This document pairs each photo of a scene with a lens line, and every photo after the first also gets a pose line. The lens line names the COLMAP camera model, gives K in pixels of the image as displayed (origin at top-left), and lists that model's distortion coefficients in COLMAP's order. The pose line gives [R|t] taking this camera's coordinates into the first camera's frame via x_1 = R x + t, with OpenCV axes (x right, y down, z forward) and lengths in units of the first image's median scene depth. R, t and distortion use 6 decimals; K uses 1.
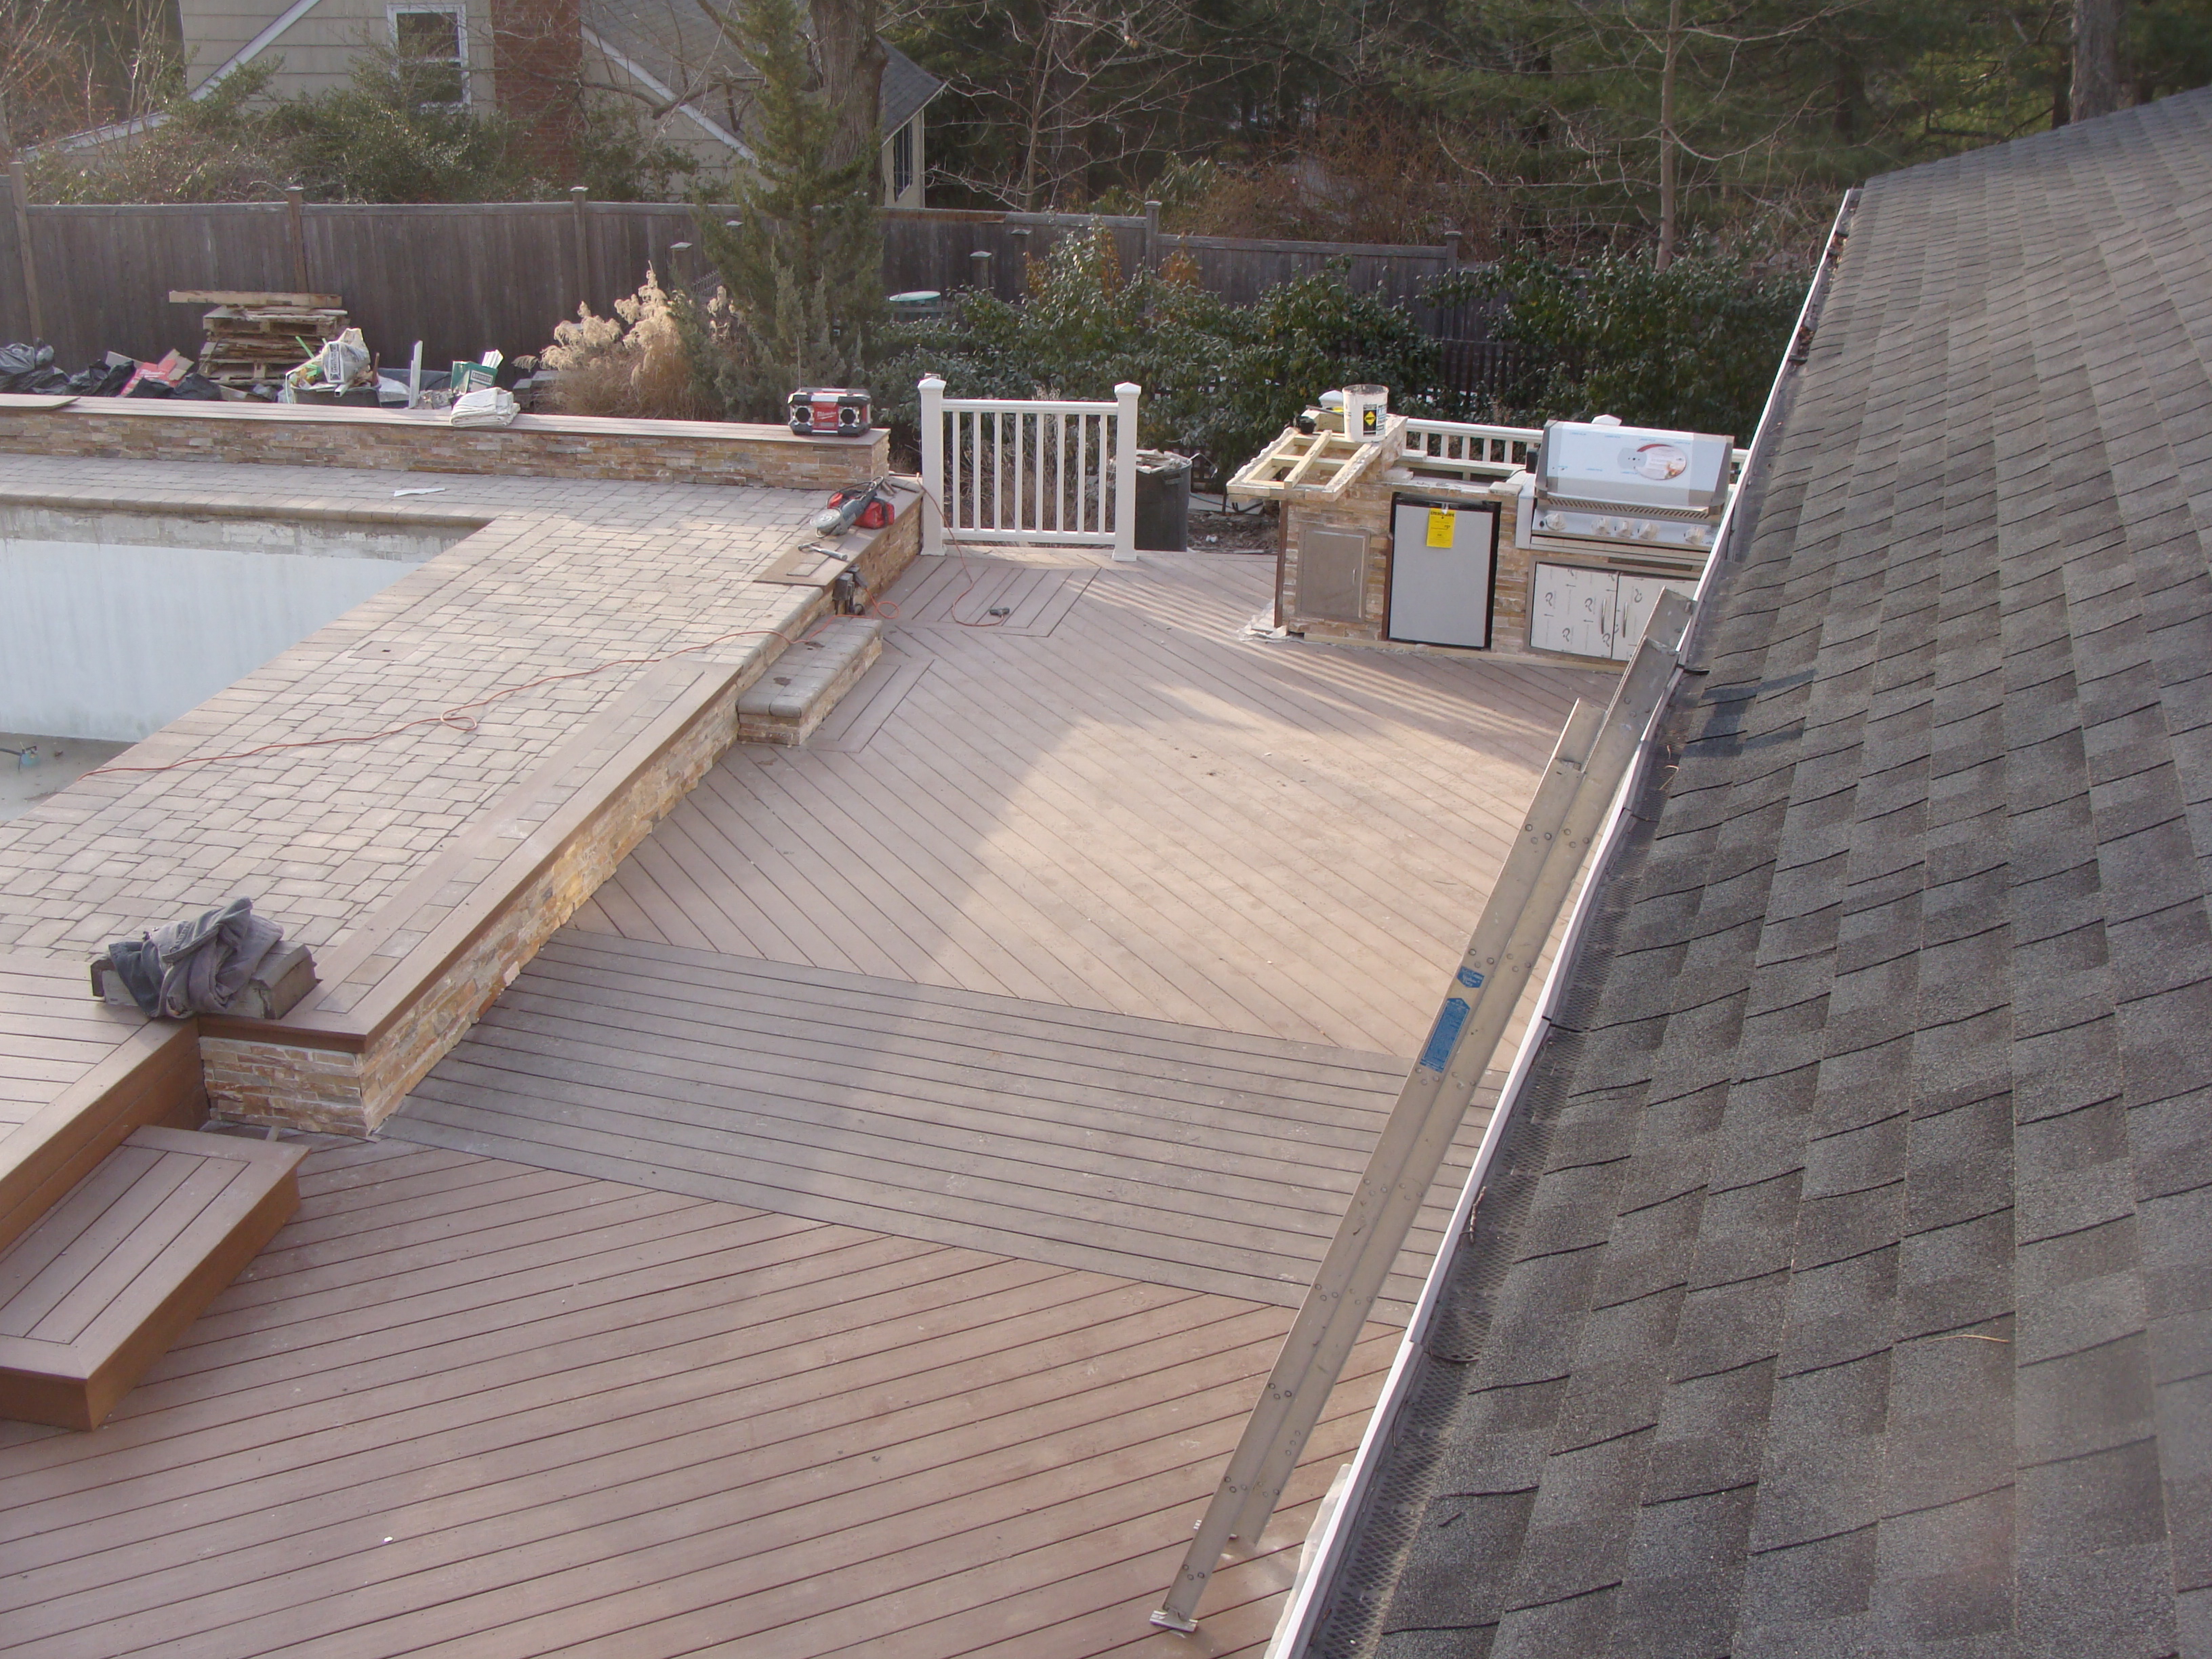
lens RADIAL K [[2487.0, 0, 1106.0], [0, 2487.0, 829.5], [0, 0, 1]] dist [-0.213389, 0.261554]
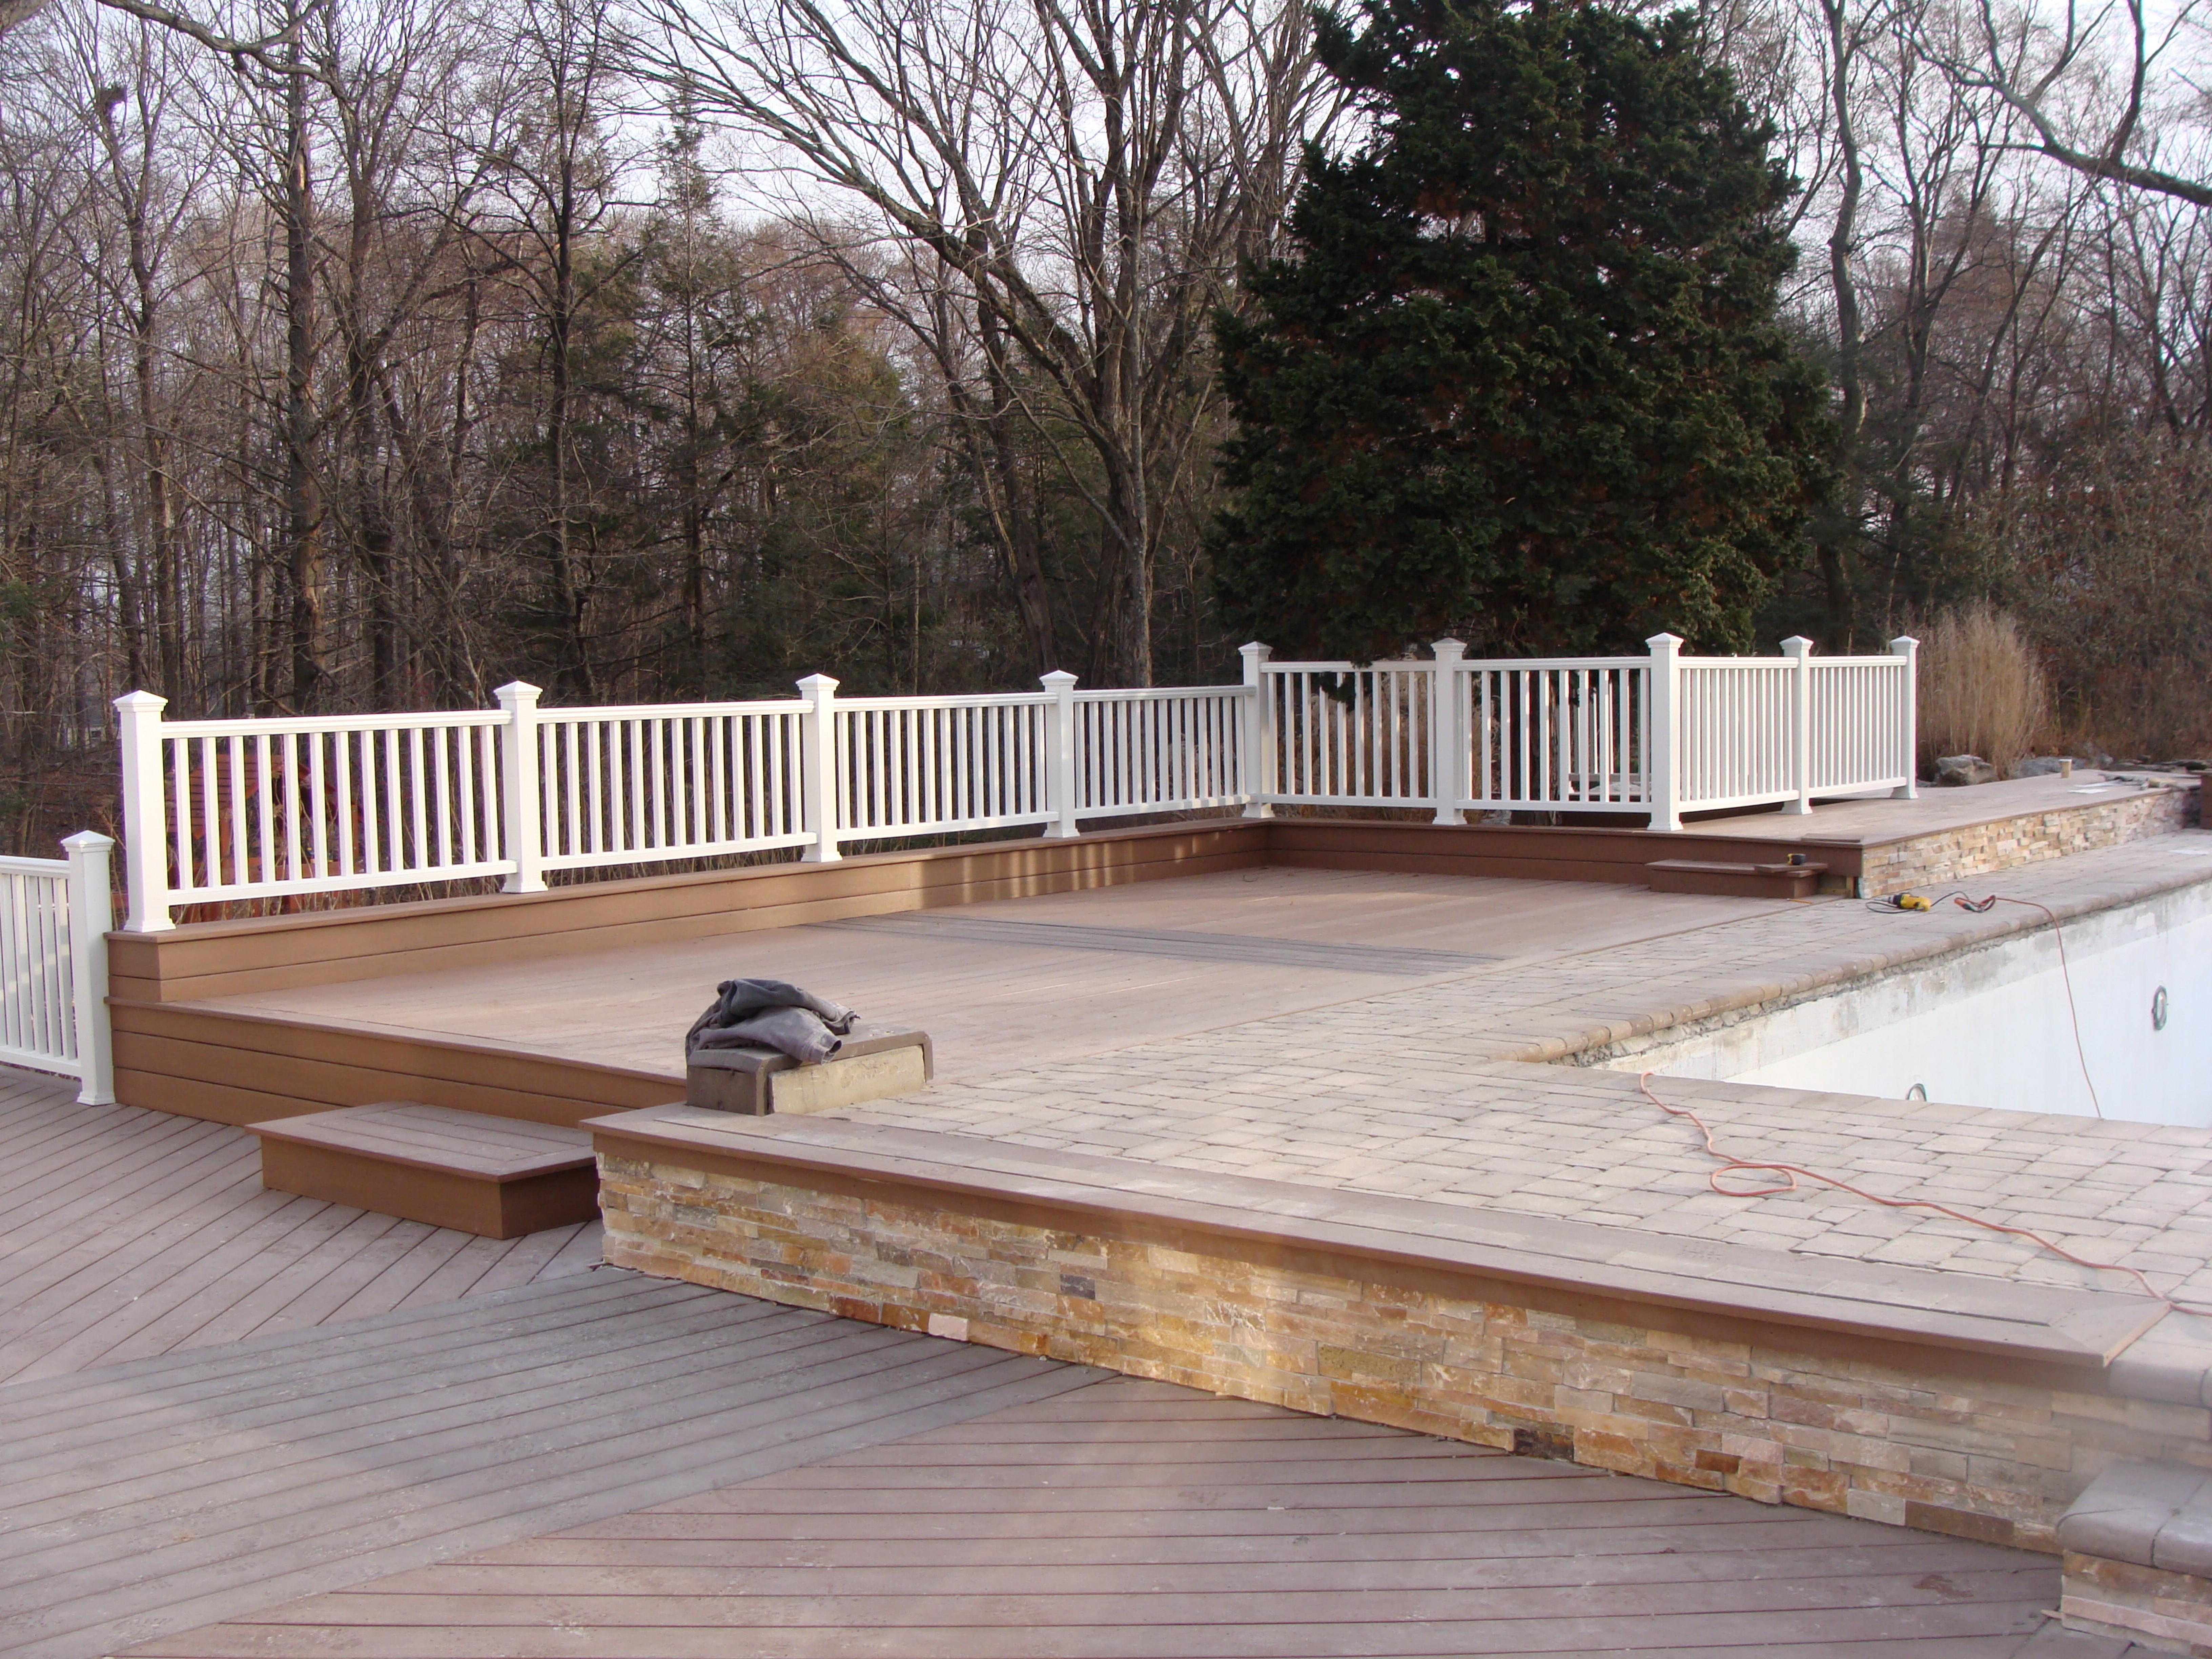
lens RADIAL K [[2491.5, 0, 1115.6], [0, 2491.5, 854.2], [0, 0, 1]] dist [-0.213423, 0.265654]
pose [[-0.481307, 0.060232, -0.874480, 0.193873], [-0.311779, 0.920632, 0.235012, -0.145768], [0.819230, 0.385758, -0.424327, 0.844620]]
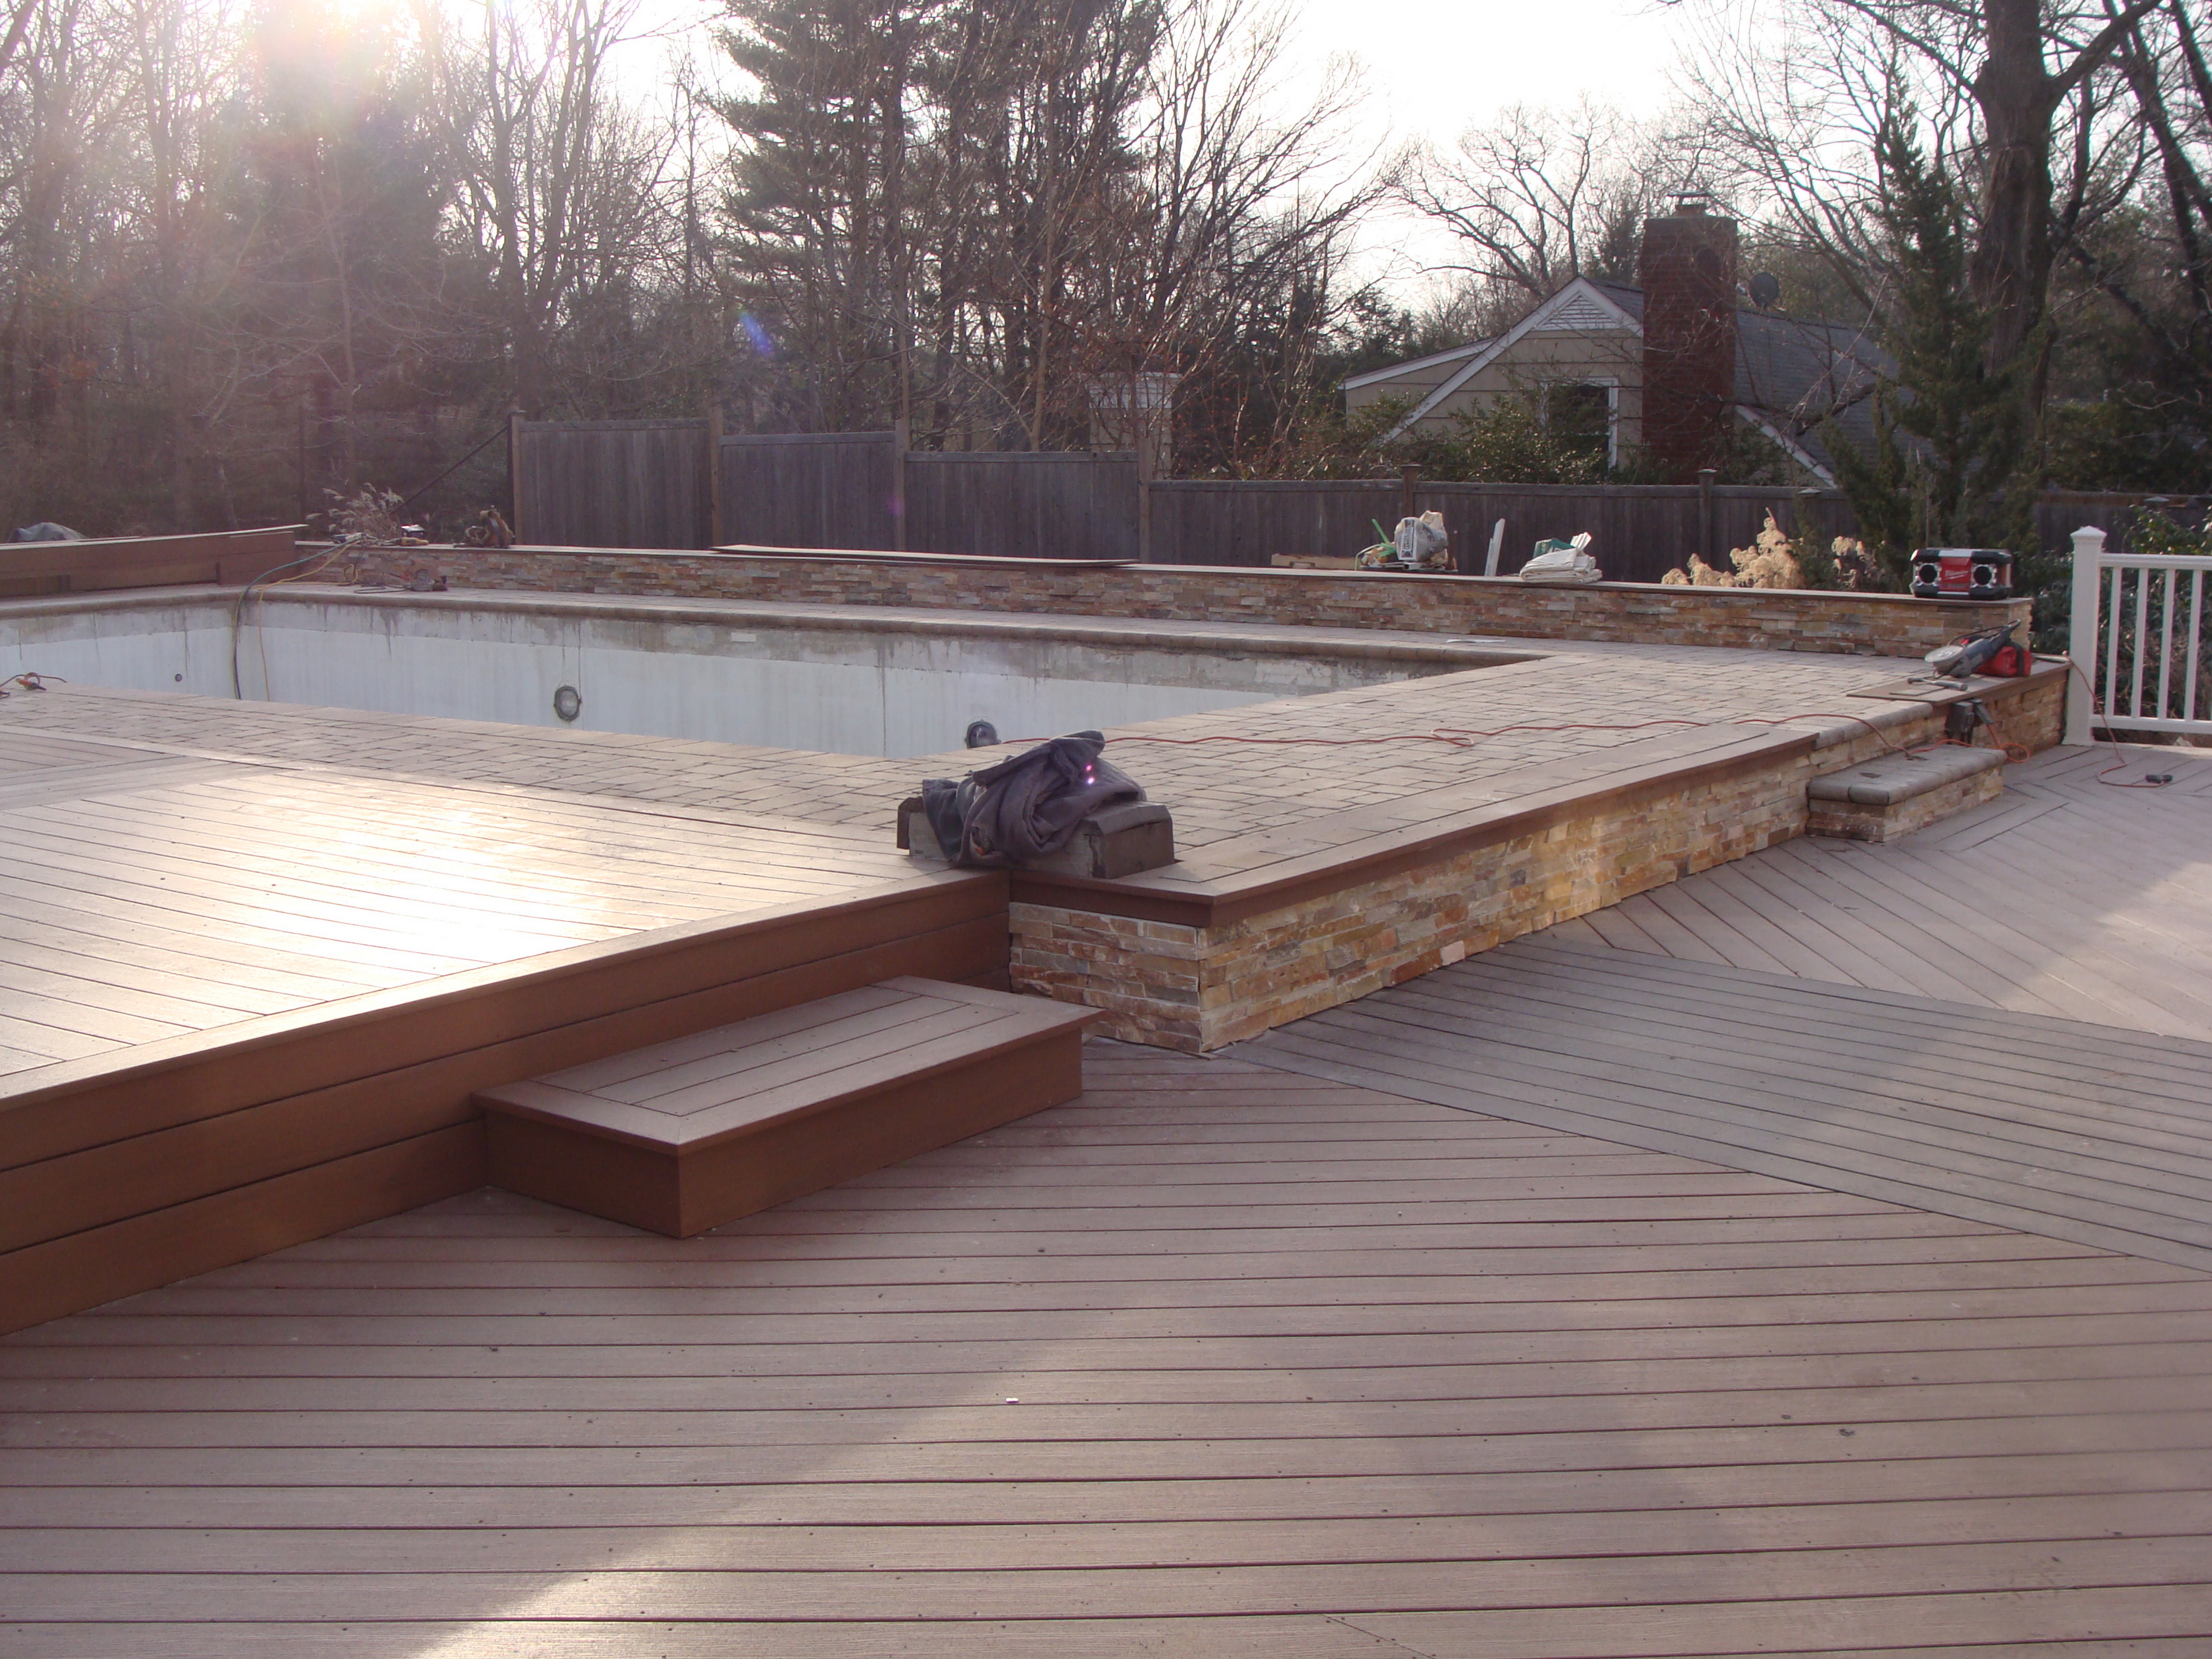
lens RADIAL K [[2487.0, 0, 1106.0], [0, 2487.0, 829.5], [0, 0, 1]] dist [-0.213389, 0.261554]
pose [[0.895442, 0.054414, -0.441839, -0.003360], [-0.147632, 0.972634, -0.179410, 0.116187], [0.419985, 0.225881, 0.878971, 0.190067]]
